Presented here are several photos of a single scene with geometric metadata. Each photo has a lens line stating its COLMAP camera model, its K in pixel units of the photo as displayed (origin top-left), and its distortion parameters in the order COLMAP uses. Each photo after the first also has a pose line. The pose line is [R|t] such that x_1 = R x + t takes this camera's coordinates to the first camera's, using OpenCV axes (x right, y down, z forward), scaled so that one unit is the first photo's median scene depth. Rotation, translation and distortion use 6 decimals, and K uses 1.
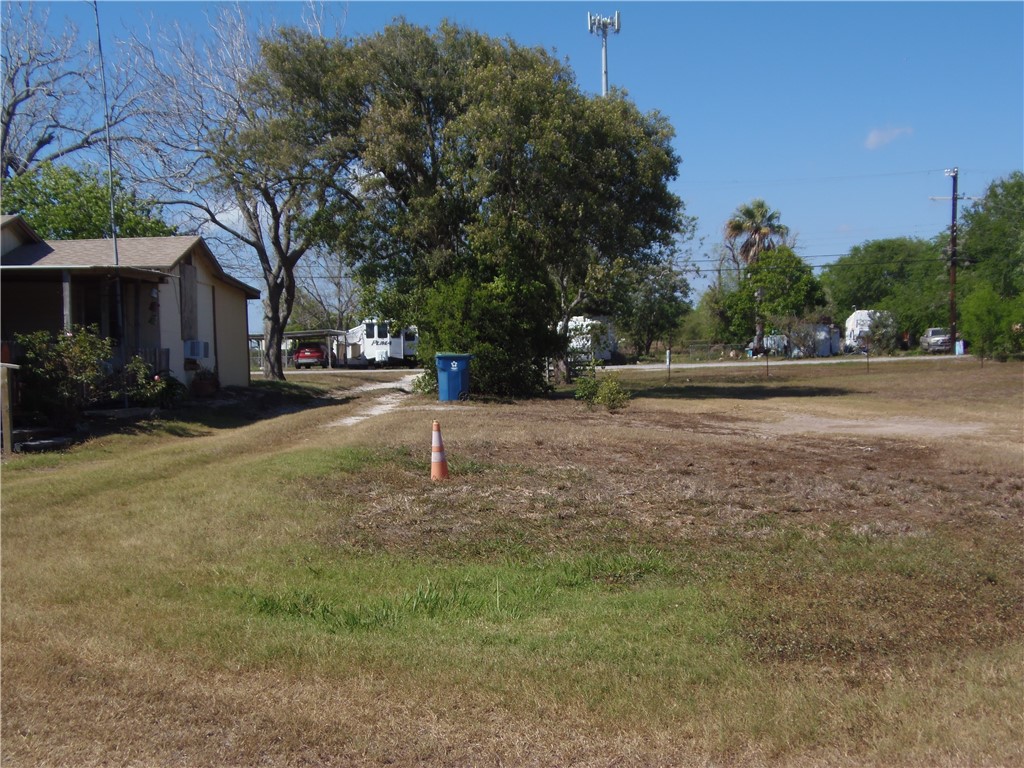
lens RADIAL K [[1289.1, 0, 512.0], [0, 1289.1, 447.5], [0, 0, 1]] dist [-0.095288, -0.002649]
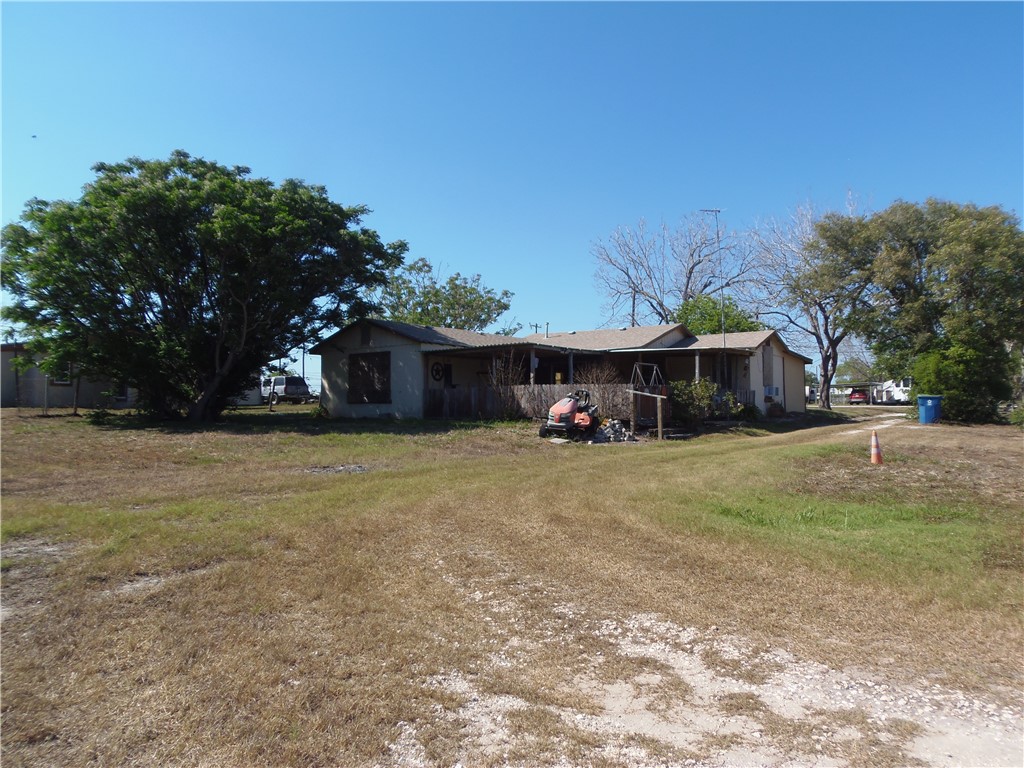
lens RADIAL K [[731.4, 0, 528.1], [0, 731.4, 383.6], [0, 0, 1]] dist [-0.050550, 0.007988]
pose [[0.792885, -0.001203, -0.609371, 0.107980], [-0.056717, 0.995512, -0.075762, 0.011541], [0.606727, 0.094633, 0.789258, -0.044288]]
